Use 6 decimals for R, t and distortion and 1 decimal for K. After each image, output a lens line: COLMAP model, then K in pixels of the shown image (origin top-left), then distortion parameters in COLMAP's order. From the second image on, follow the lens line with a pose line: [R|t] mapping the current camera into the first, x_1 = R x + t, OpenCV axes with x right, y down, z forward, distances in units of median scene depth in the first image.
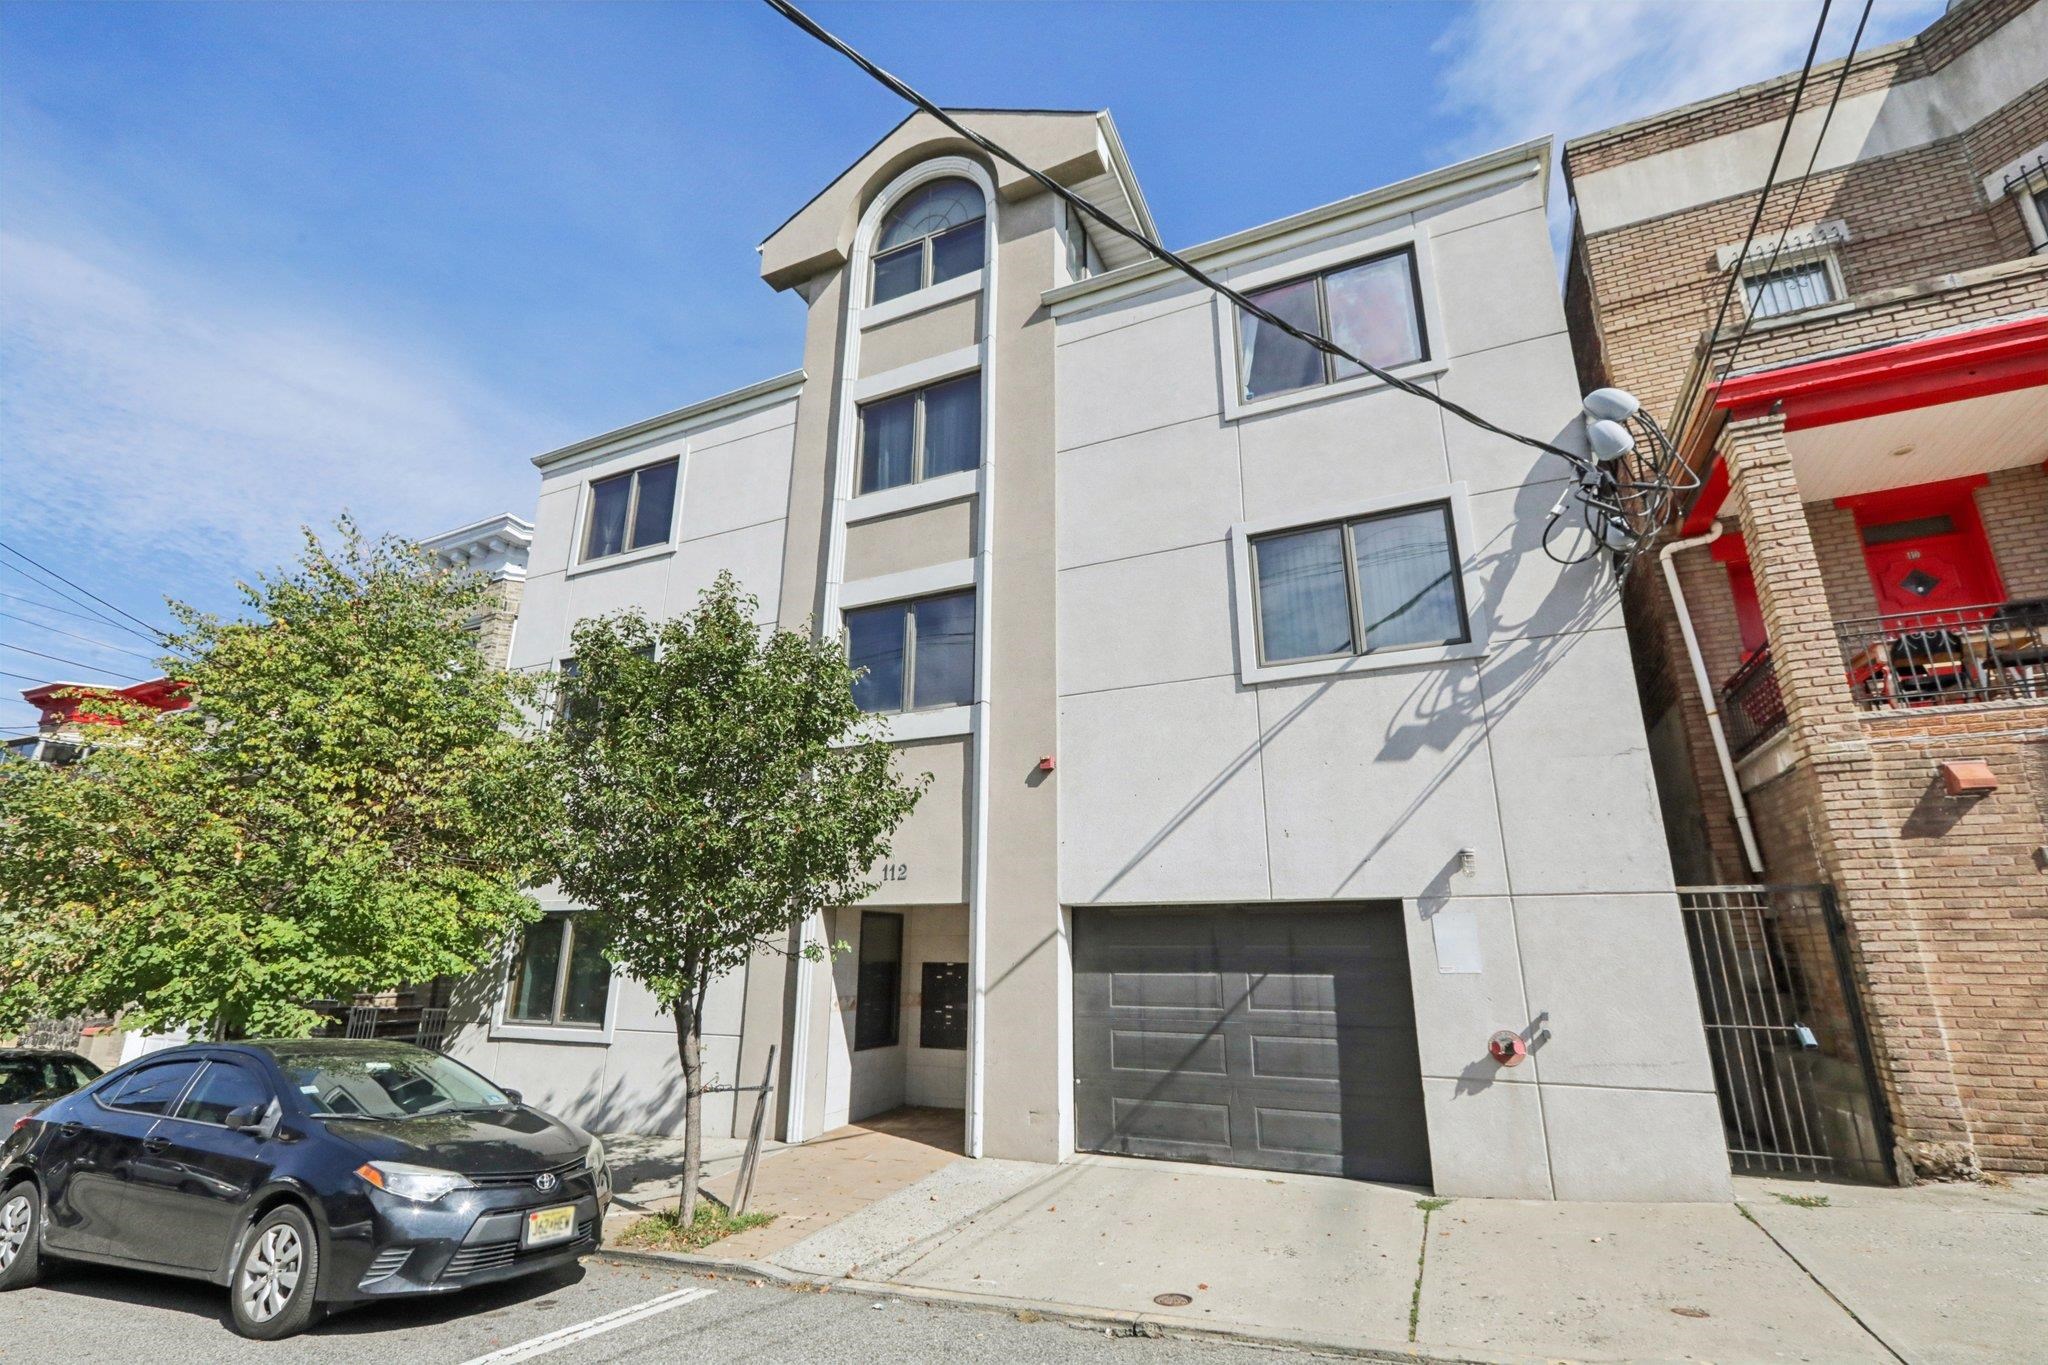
lens RADIAL K [[916.0, 0, 1027.5], [0, 916.0, 678.2], [0, 0, 1]] dist [0.001102, -0.001414]
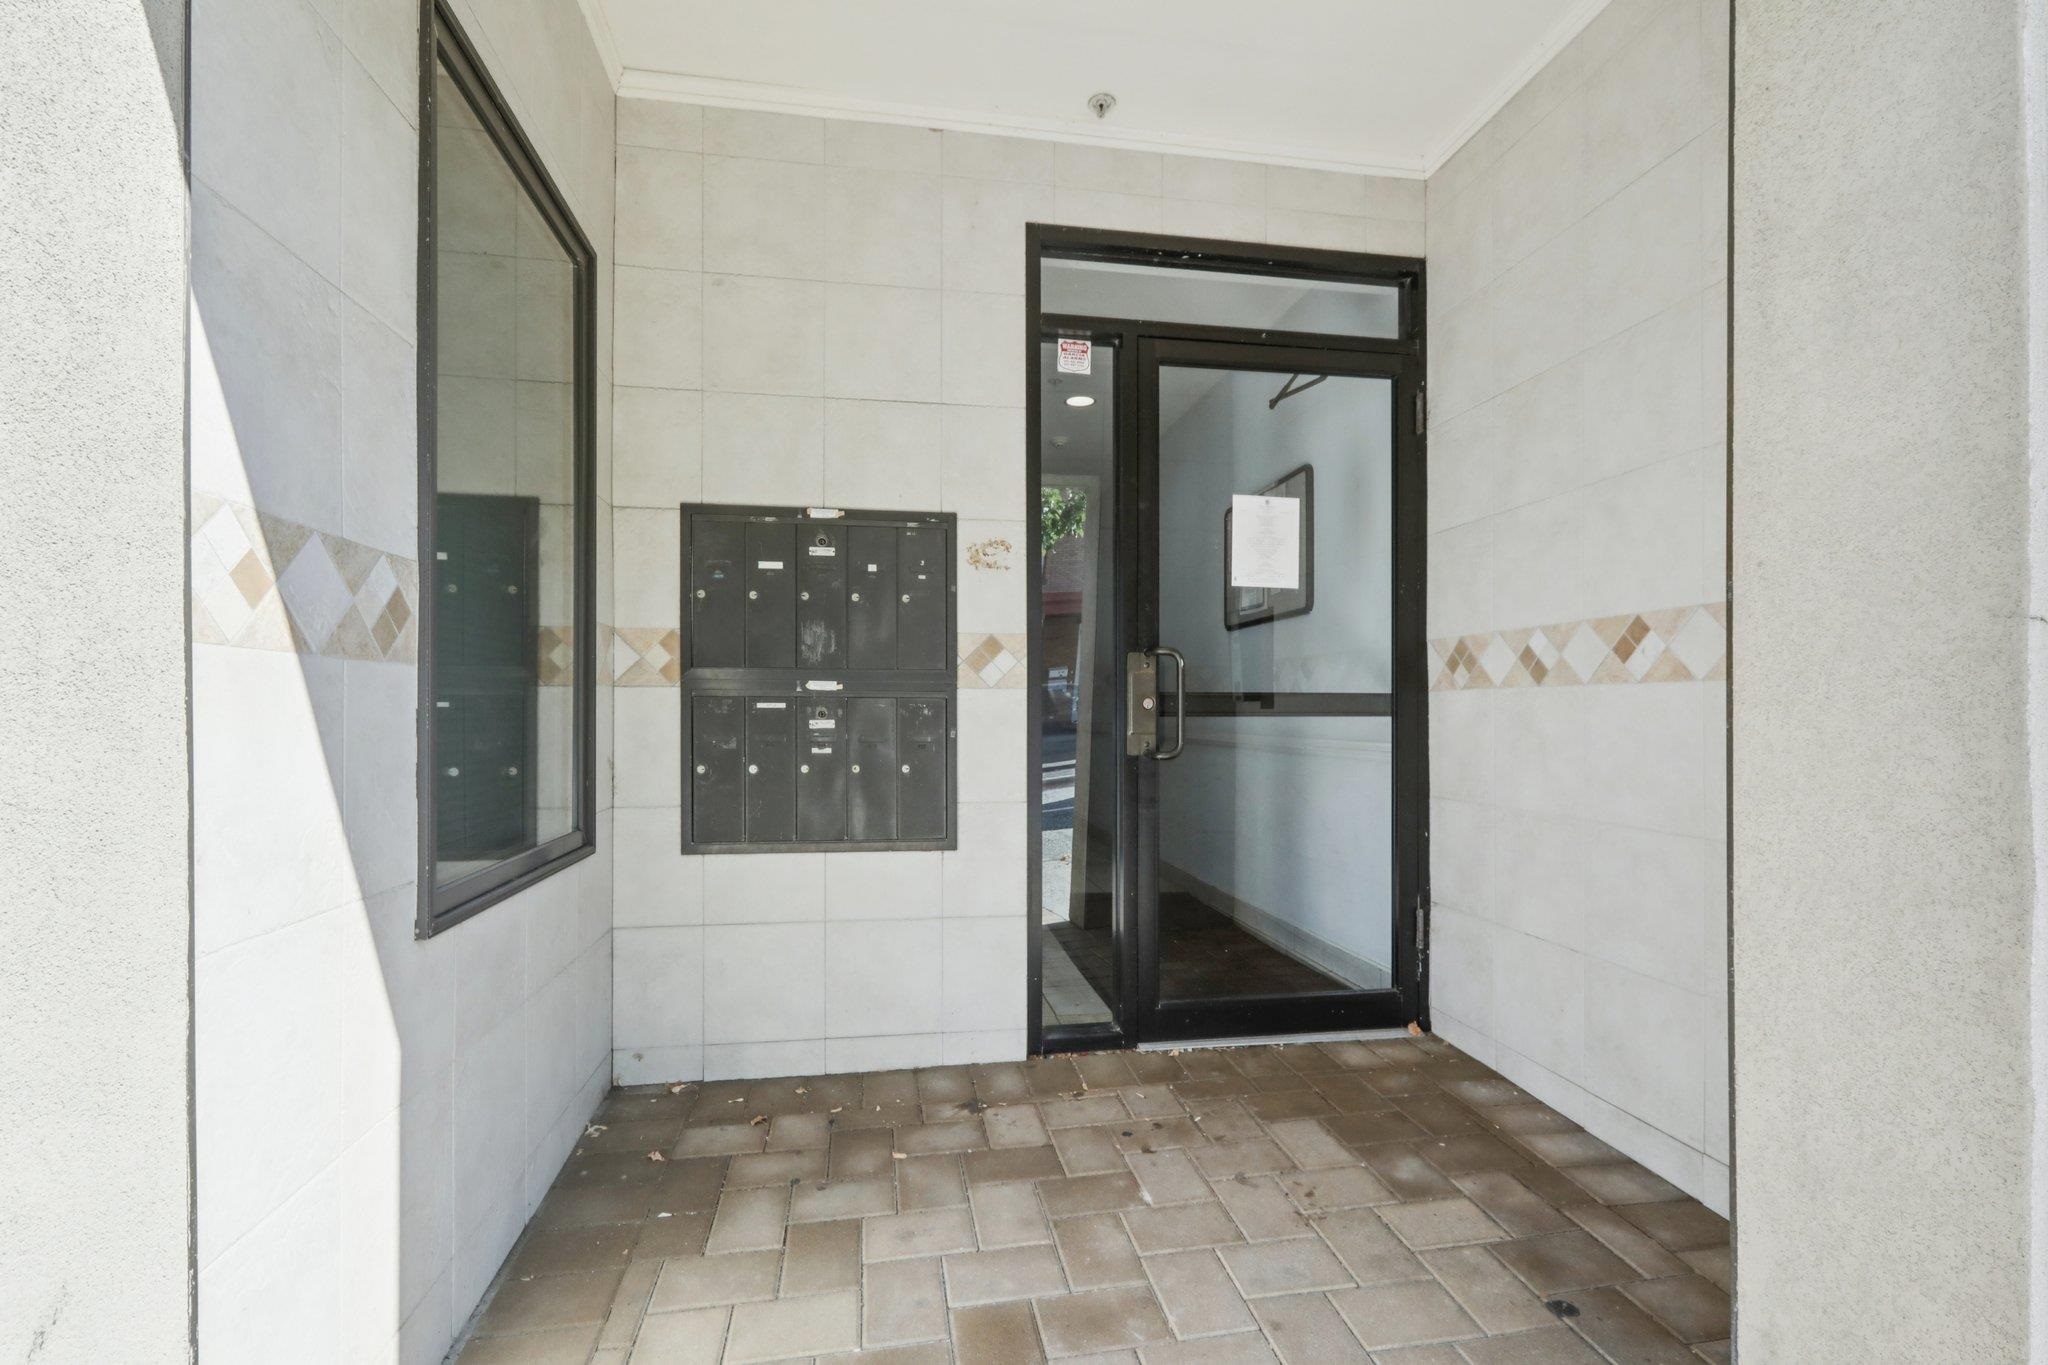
lens RADIAL K [[916.0, 0, 1027.5], [0, 916.0, 678.2], [0, 0, 1]] dist [0.001102, -0.001414]
pose [[0.821753, -0.000340, 0.569844, -0.179414], [-0.163809, 0.957651, 0.236795, 0.295863], [-0.545792, -0.287933, 0.786896, 0.797083]]
